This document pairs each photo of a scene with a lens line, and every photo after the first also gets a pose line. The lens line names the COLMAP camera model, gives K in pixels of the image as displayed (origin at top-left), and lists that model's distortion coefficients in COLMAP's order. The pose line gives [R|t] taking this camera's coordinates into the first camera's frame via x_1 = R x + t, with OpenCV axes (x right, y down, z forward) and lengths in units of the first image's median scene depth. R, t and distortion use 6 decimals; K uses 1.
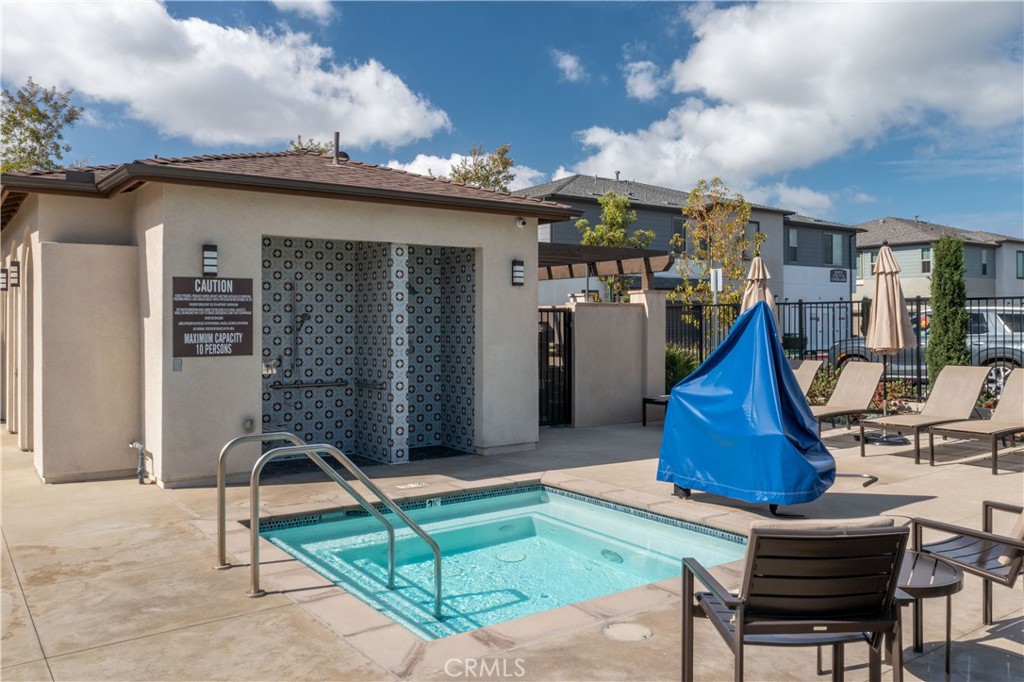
lens RADIAL K [[820.1, 0, 511.2], [0, 820.1, 329.4], [0, 0, 1]] dist [-0.007187, 0.001931]
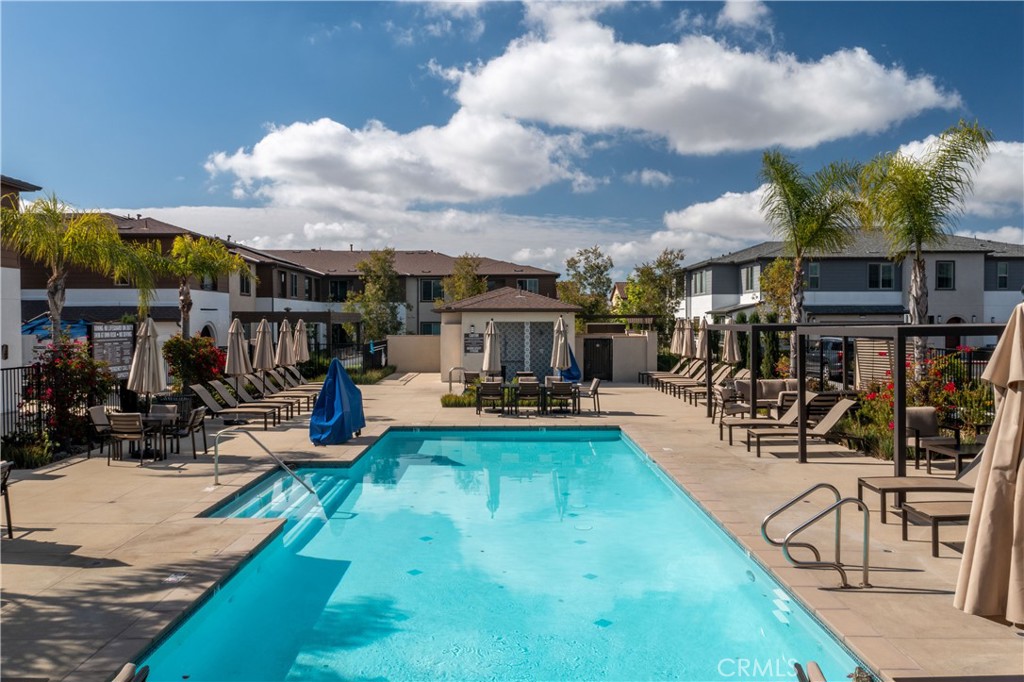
lens RADIAL K [[820.1, 0, 511.2], [0, 820.1, 329.4], [0, 0, 1]] dist [-0.007187, 0.001931]
pose [[0.850258, -0.007356, -0.526314, 1.590972], [0.000862, 0.999920, -0.012582, -0.025307], [0.526365, 0.010244, 0.850197, -1.956344]]
